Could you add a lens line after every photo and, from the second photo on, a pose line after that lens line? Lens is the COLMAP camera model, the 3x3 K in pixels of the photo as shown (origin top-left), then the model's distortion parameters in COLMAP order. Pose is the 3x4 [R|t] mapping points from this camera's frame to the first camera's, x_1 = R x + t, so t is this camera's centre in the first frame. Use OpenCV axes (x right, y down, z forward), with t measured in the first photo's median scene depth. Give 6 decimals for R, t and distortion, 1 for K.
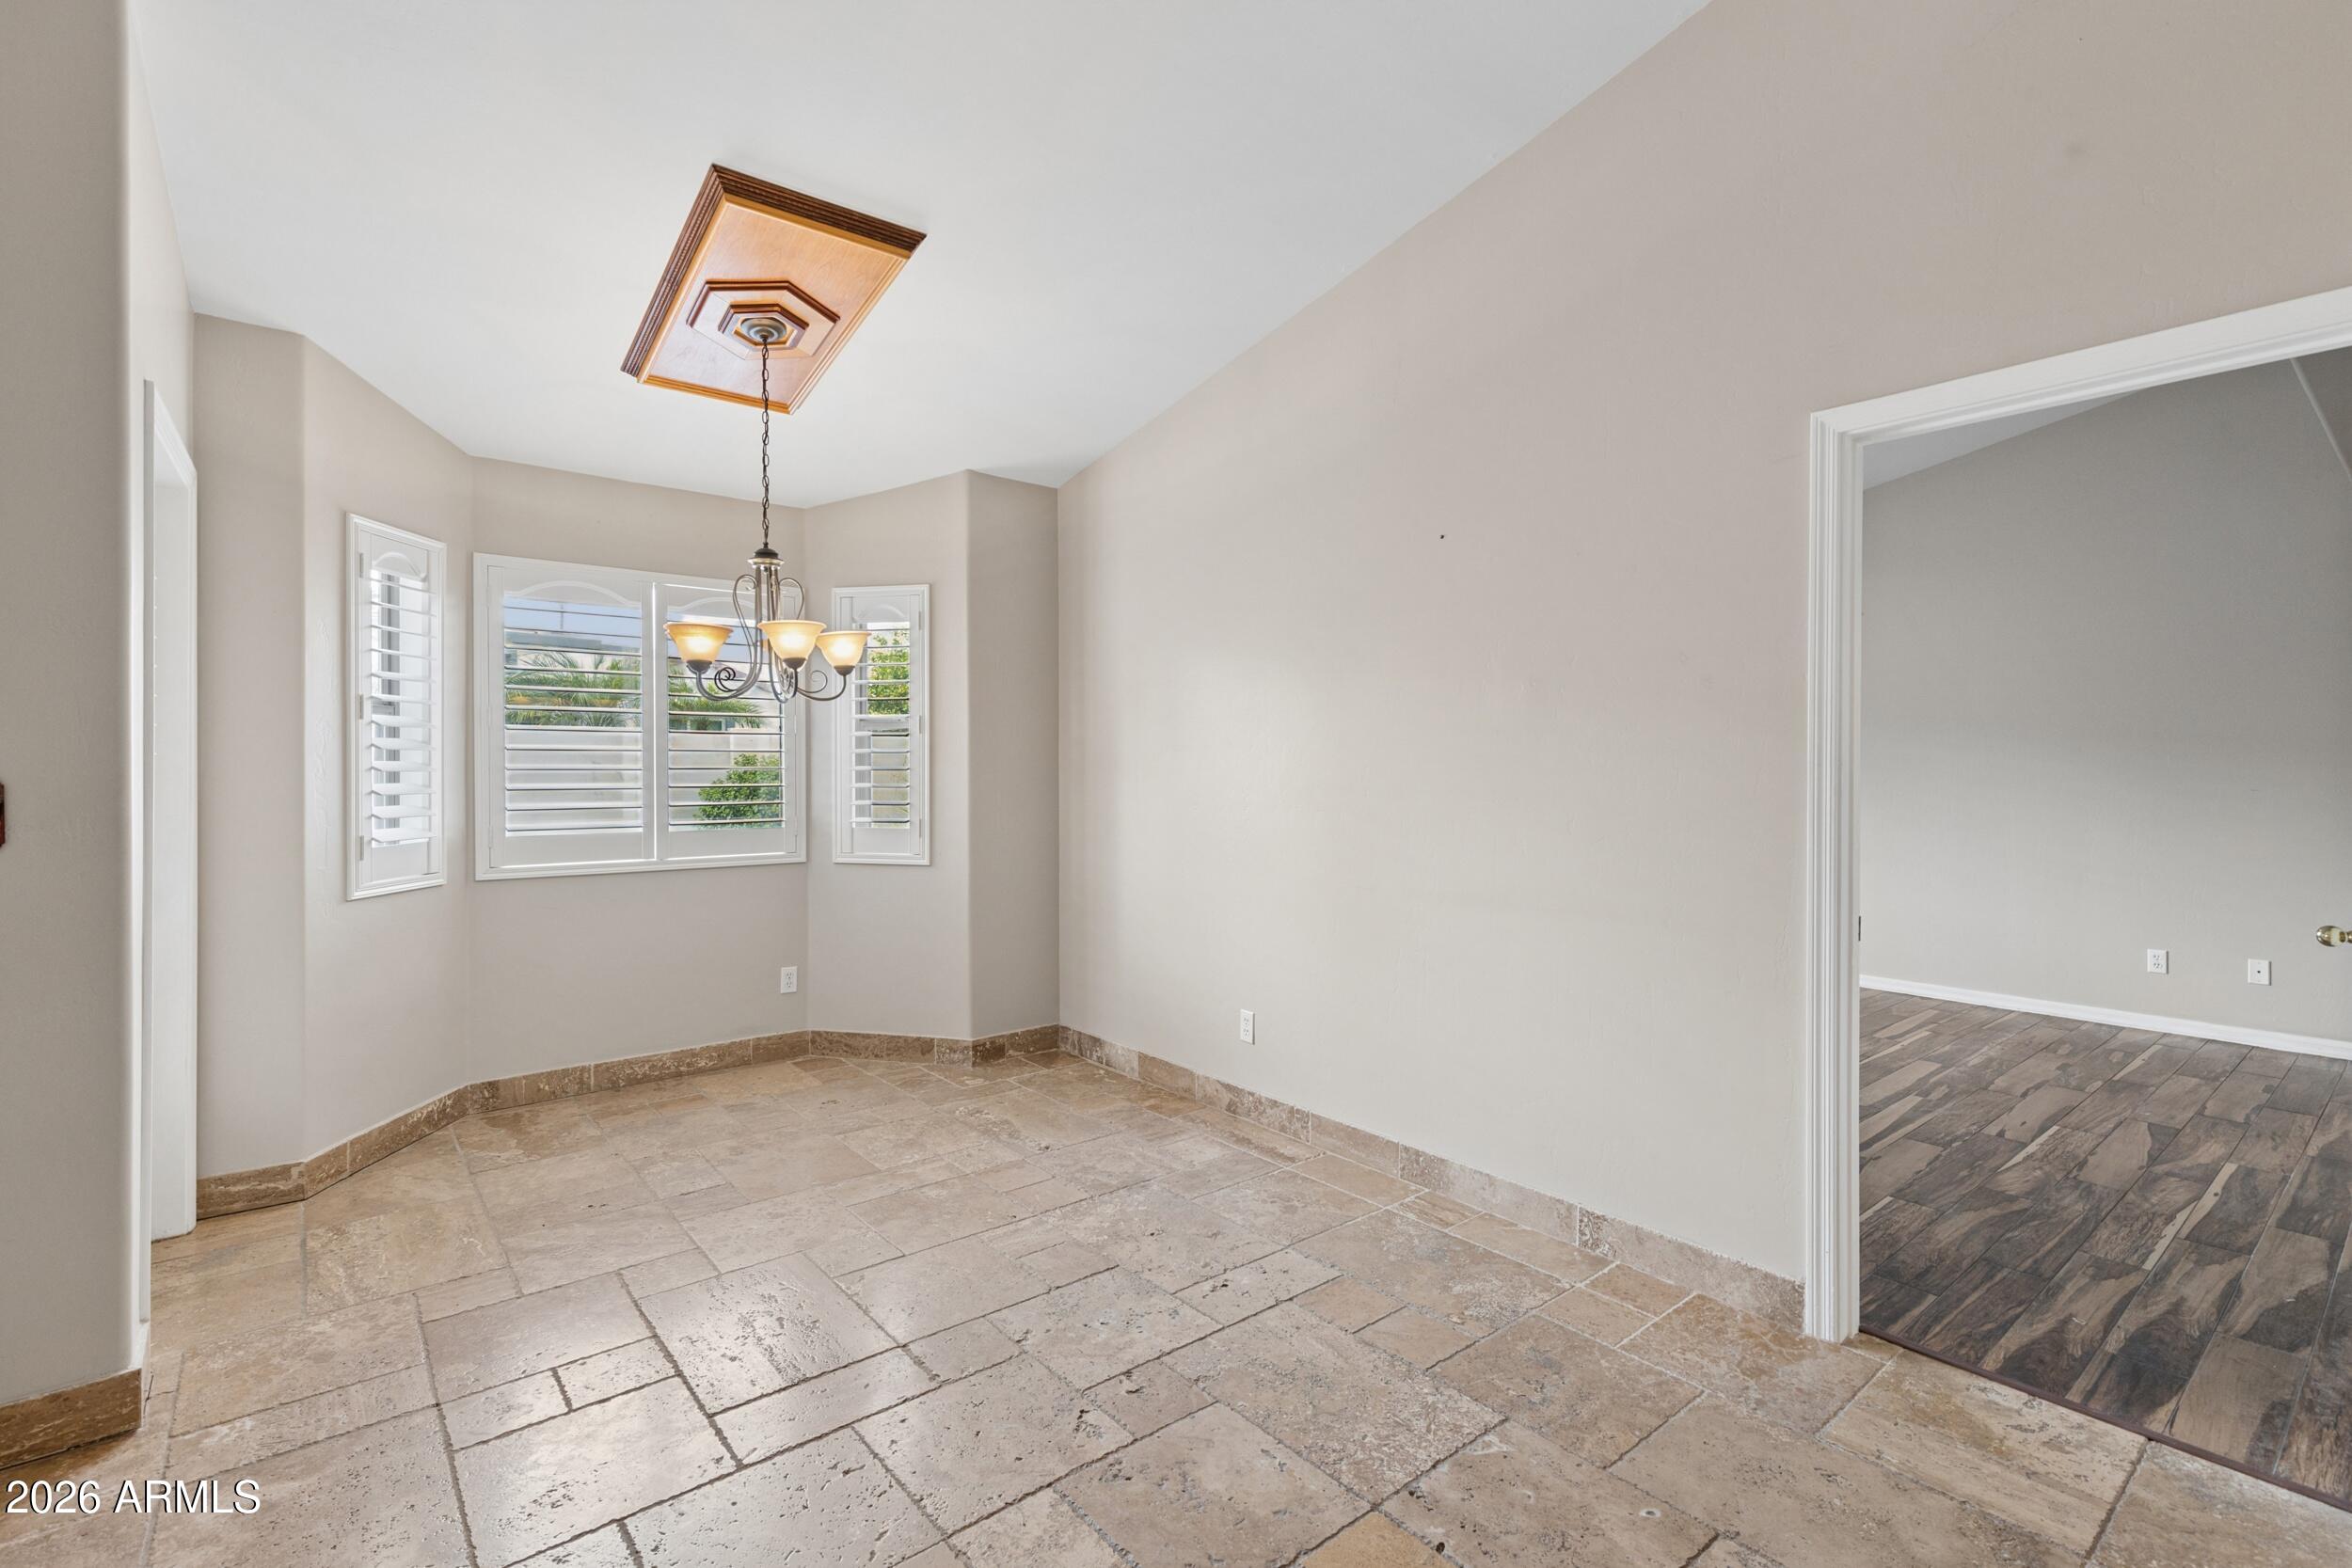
lens RADIAL K [[1066.6, 0, 1184.8], [0, 1066.6, 767.8], [0, 0, 1]] dist [0.006719, -0.000233]
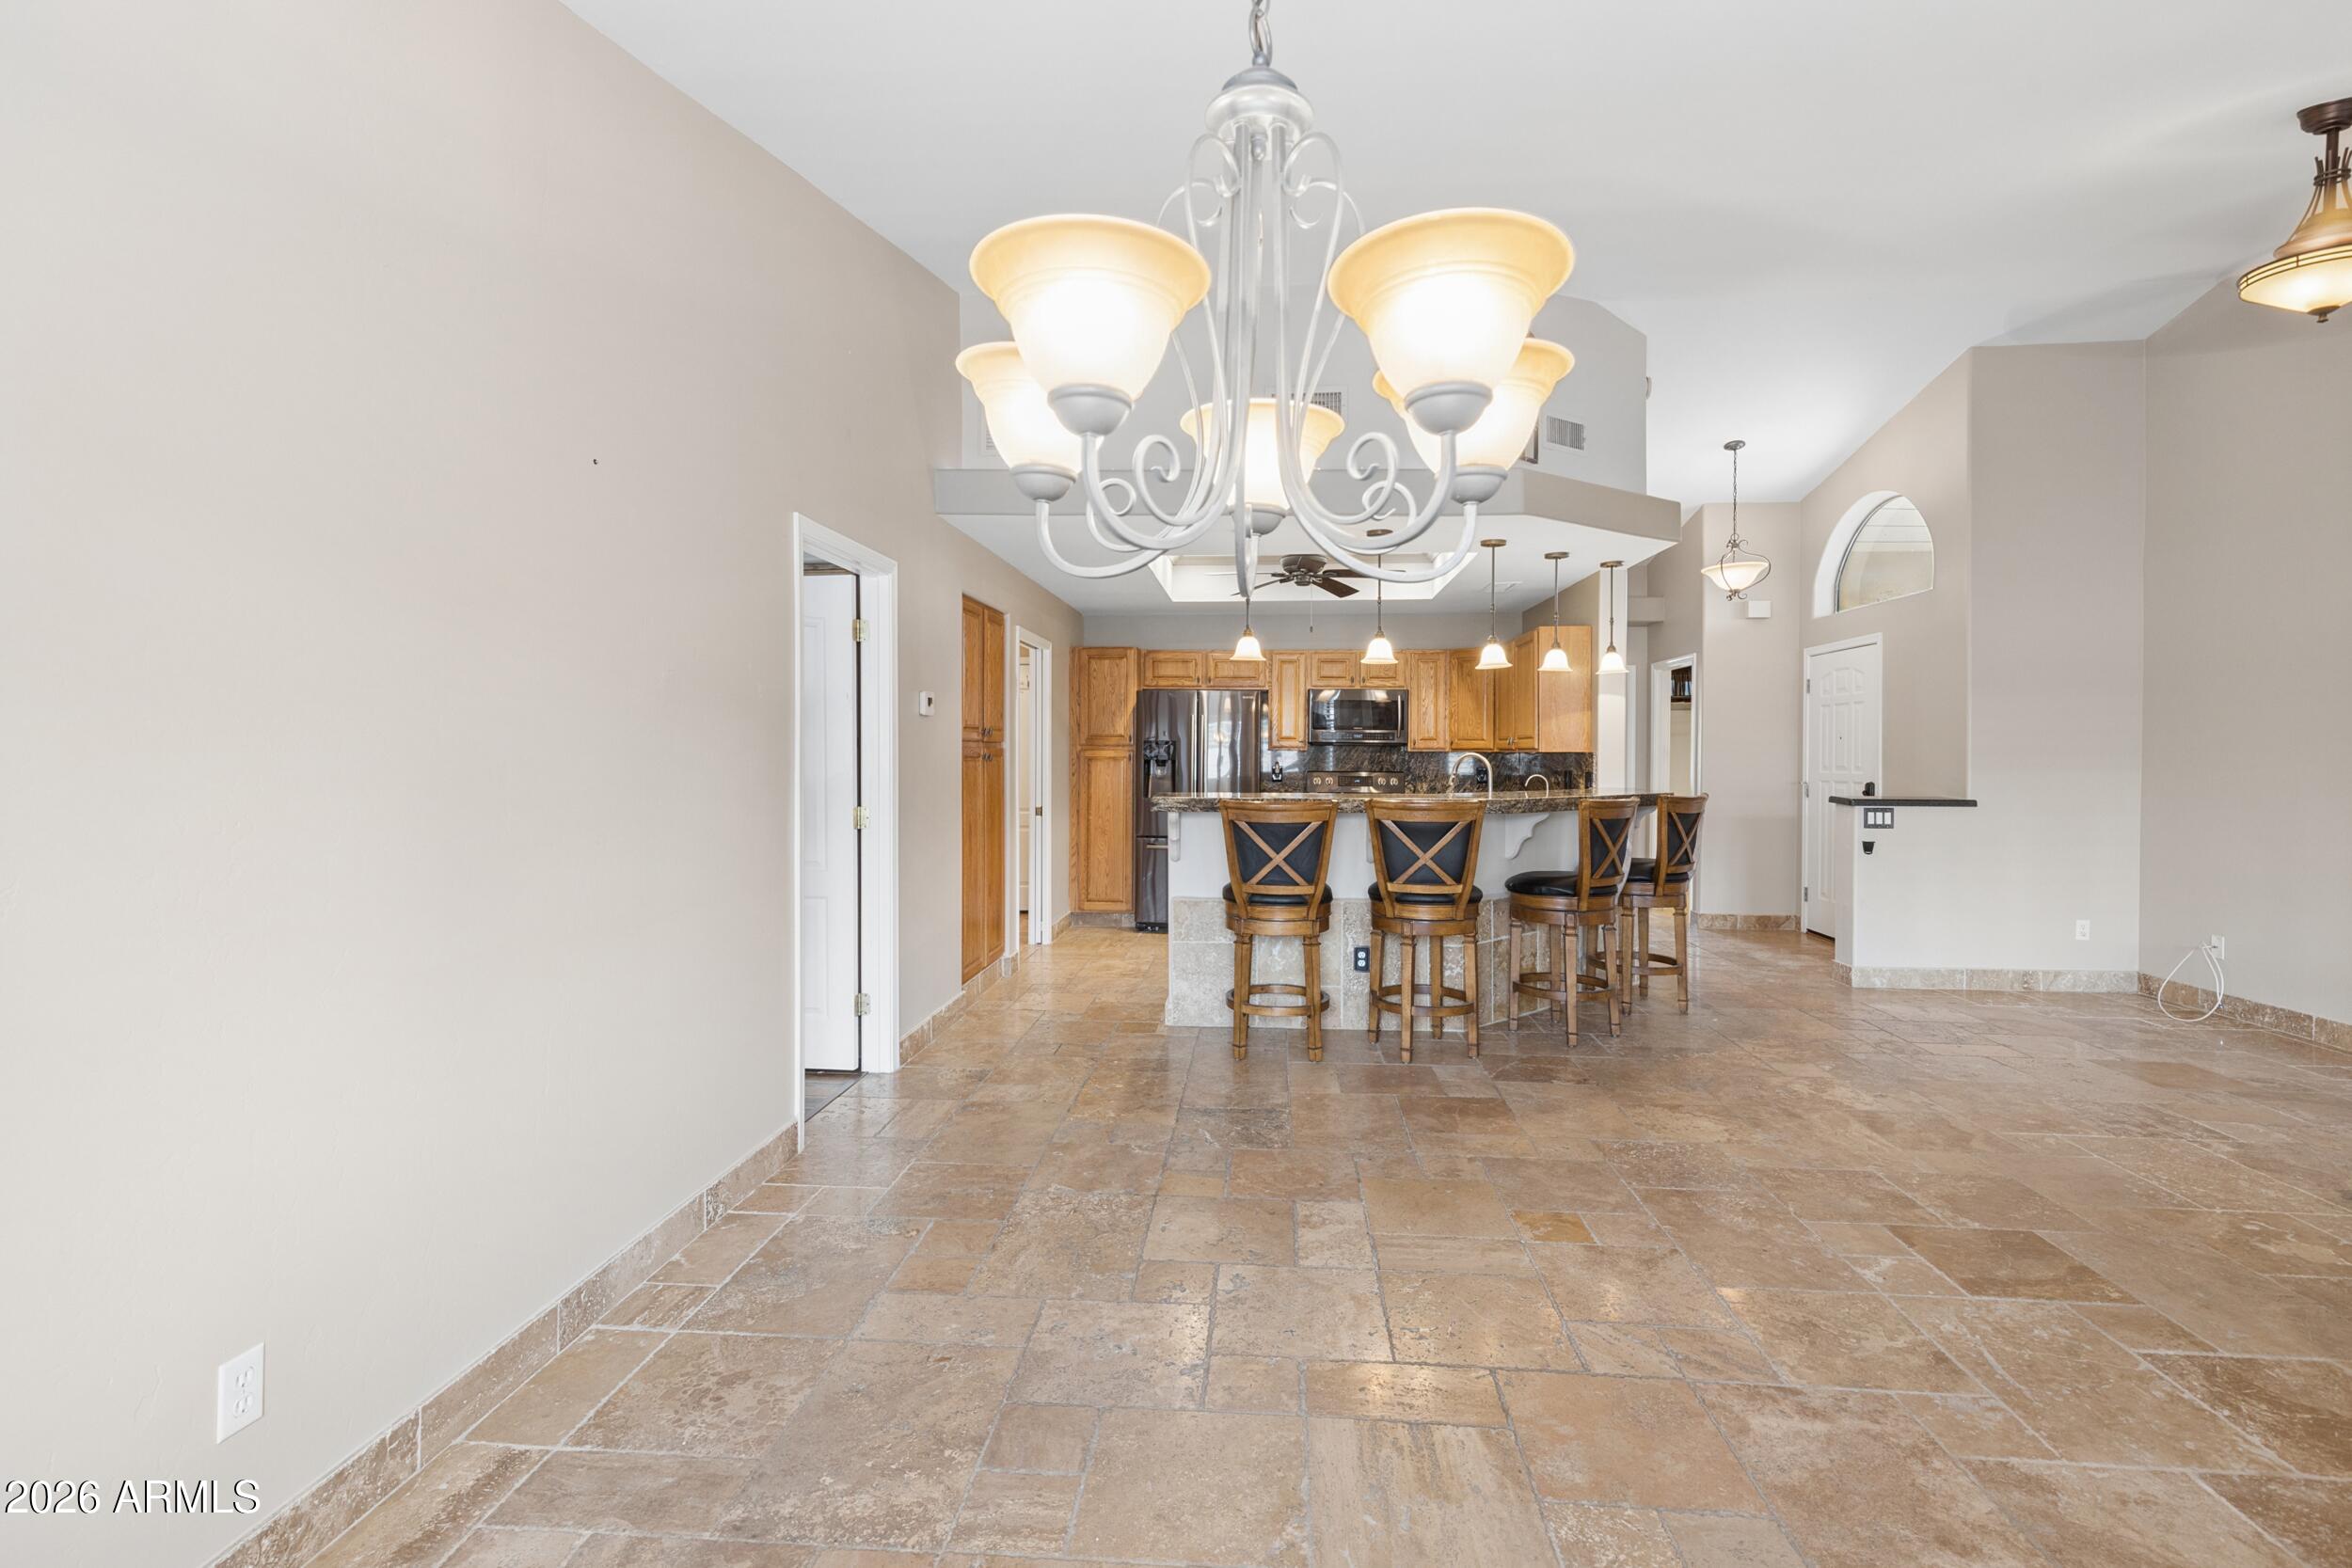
lens RADIAL K [[1075.0, 0, 1188.1], [0, 1075.0, 752.5], [0, 0, 1]] dist [0.006545, -0.000731]
pose [[-0.714346, -0.006652, 0.699761, -0.537878], [-0.002909, 0.999974, 0.006536, -0.013099], [-0.699787, 0.002633, -0.714347, 1.118591]]
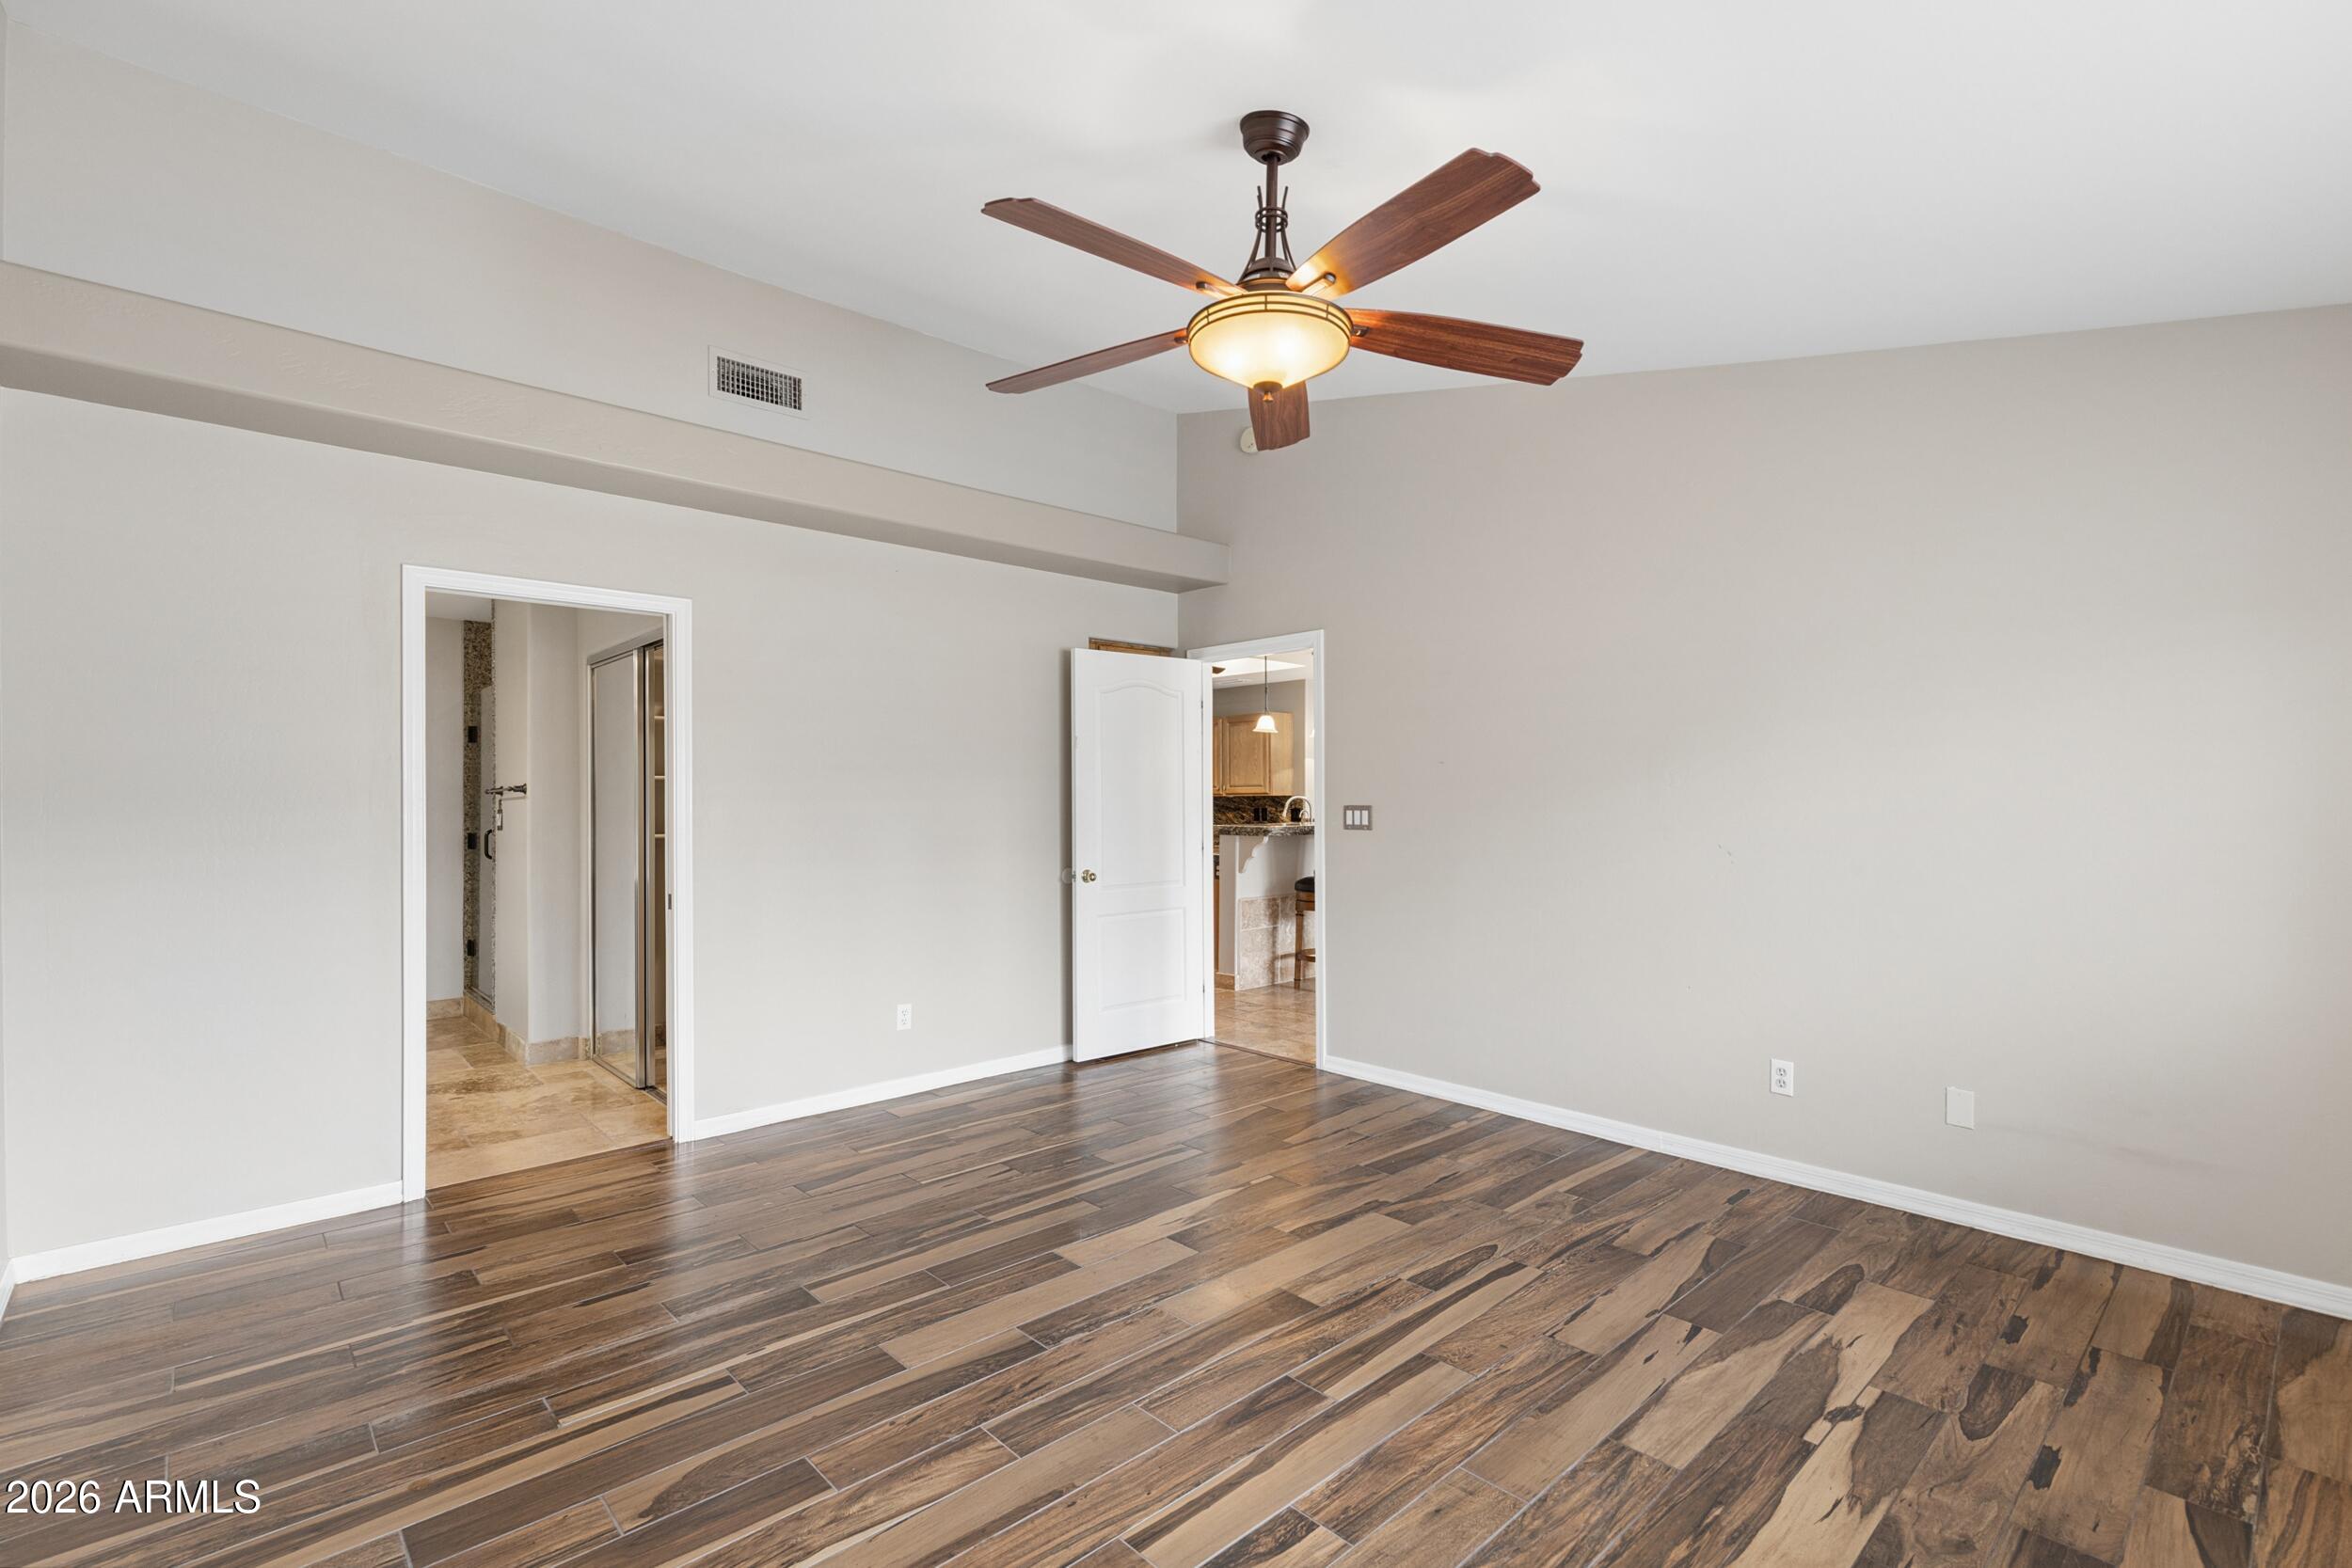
lens RADIAL K [[1058.8, 0, 1180.7], [0, 1058.8, 777.8], [0, 0, 1]] dist [0.009618, -0.000109]
pose [[-0.998673, -0.000442, -0.051504, 0.677815], [0.000365, 0.999877, -0.015649, -0.007052], [0.051505, -0.015647, -0.998550, 2.075169]]
